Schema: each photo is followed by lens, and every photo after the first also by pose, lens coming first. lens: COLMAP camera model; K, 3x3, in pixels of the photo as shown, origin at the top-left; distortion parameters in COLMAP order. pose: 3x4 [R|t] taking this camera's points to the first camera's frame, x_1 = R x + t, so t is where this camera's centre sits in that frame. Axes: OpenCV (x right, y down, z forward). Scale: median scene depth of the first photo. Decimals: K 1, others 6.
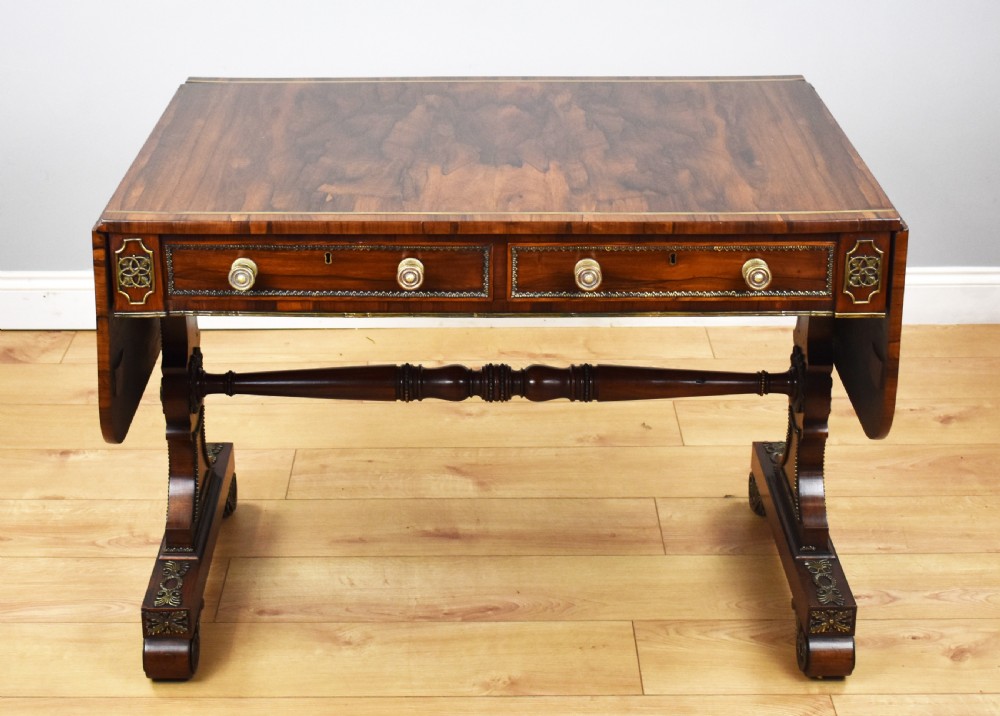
lens RADIAL K [[1811.9, 0, 497.3], [0, 1811.9, 277.9], [0, 0, 1]] dist [-0.045995, -0.072191]
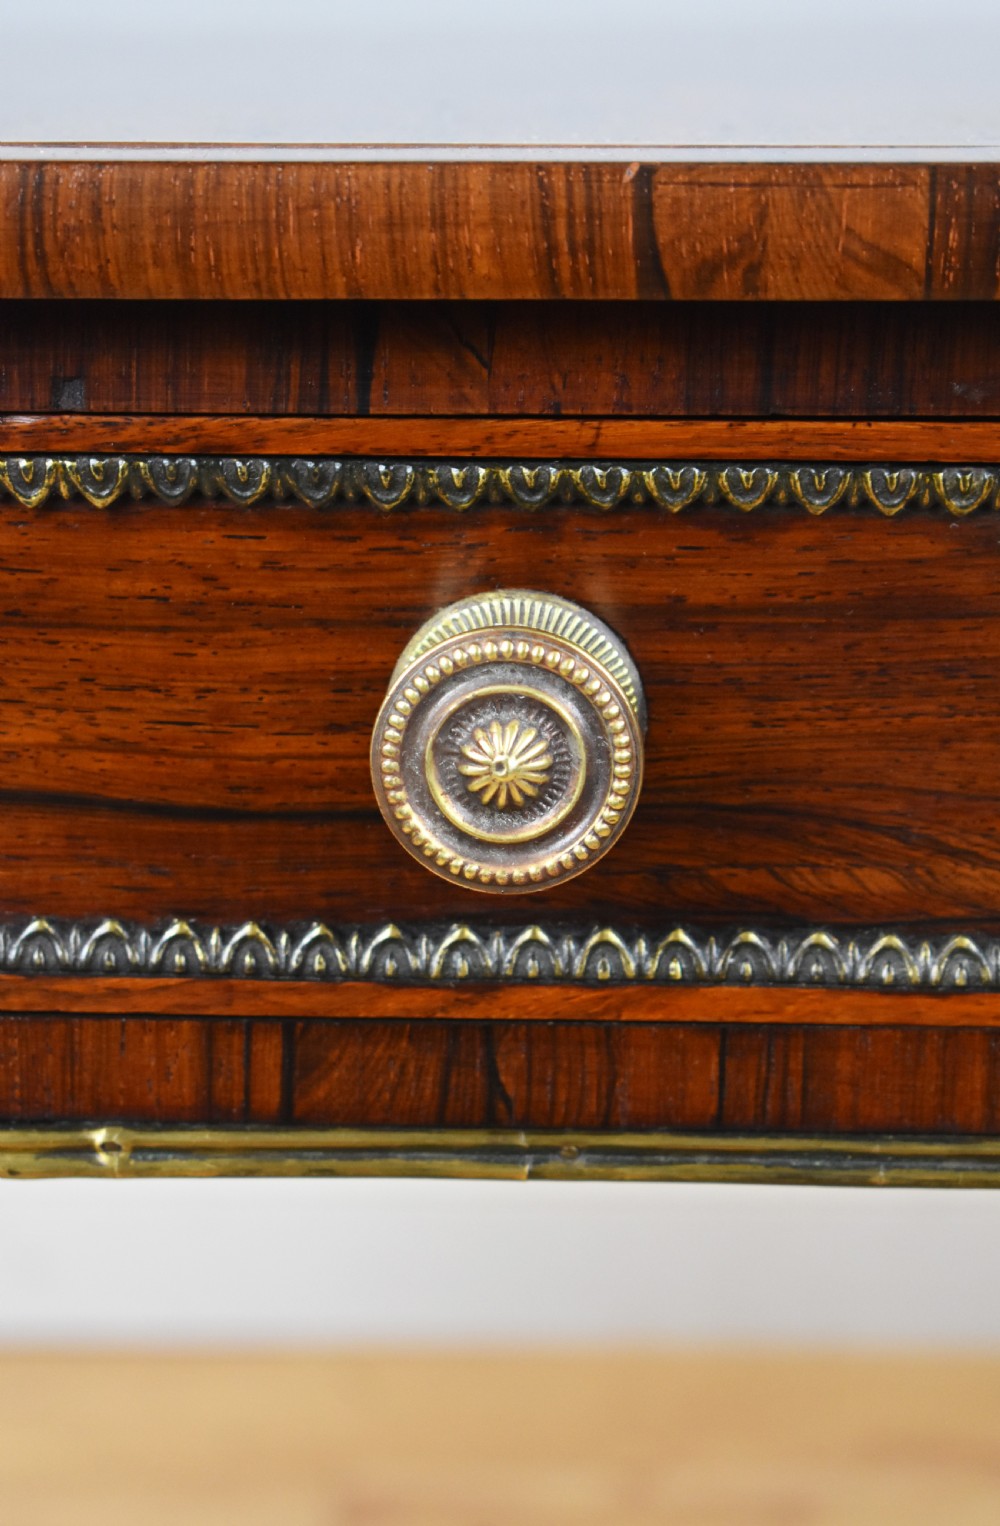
lens RADIAL K [[3639.7, 0, 500.0], [0, 3639.7, 763.0], [0, 0, 1]] dist [0.040876, 0.057494]
pose [[0.998682, 0.006720, -0.050882, -0.037802], [-0.013470, 0.990957, -0.133502, 0.026195], [0.049525, 0.134011, 0.989742, 0.793219]]
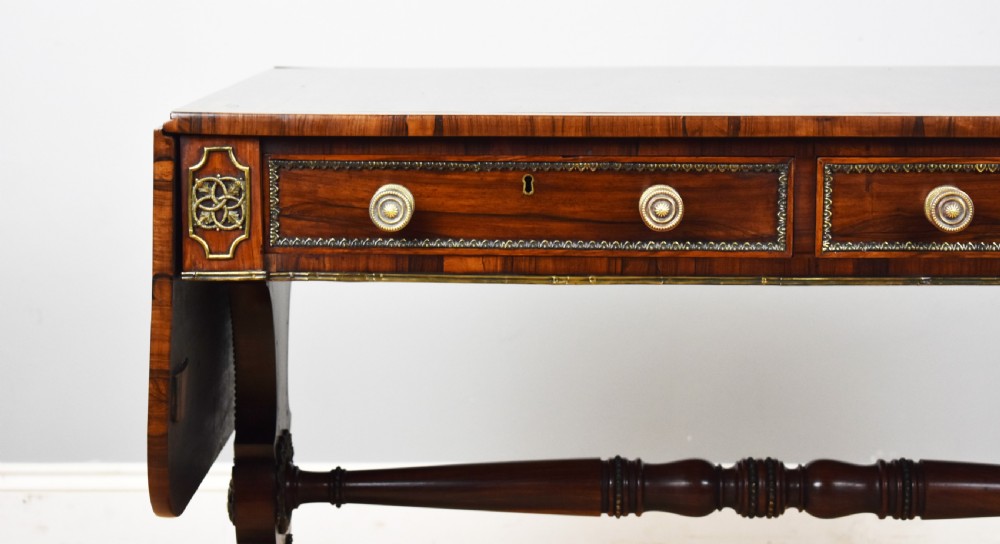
lens RADIAL K [[2341.8, 0, 501.4], [0, 2341.8, 215.9], [0, 0, 1]] dist [0.052548, 0.165222]
pose [[0.999561, 0.000087, -0.029625, -0.078270], [-0.007216, 0.970598, -0.240598, 0.192989], [0.028733, 0.240707, 0.970173, 0.217506]]
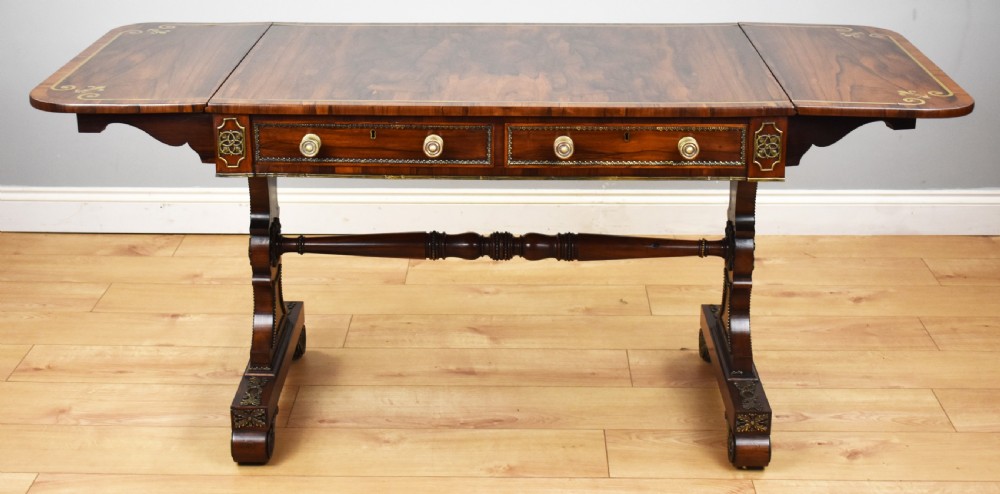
lens RADIAL K [[1530.7, 0, 502.1], [0, 1530.7, 176.1], [0, 0, 1]] dist [-0.019531, -0.011051]
pose [[0.999707, 0.006724, -0.023255, 0.030472], [-0.008187, 0.997953, -0.063429, 0.092237], [0.022781, 0.063600, 0.997715, -0.143469]]
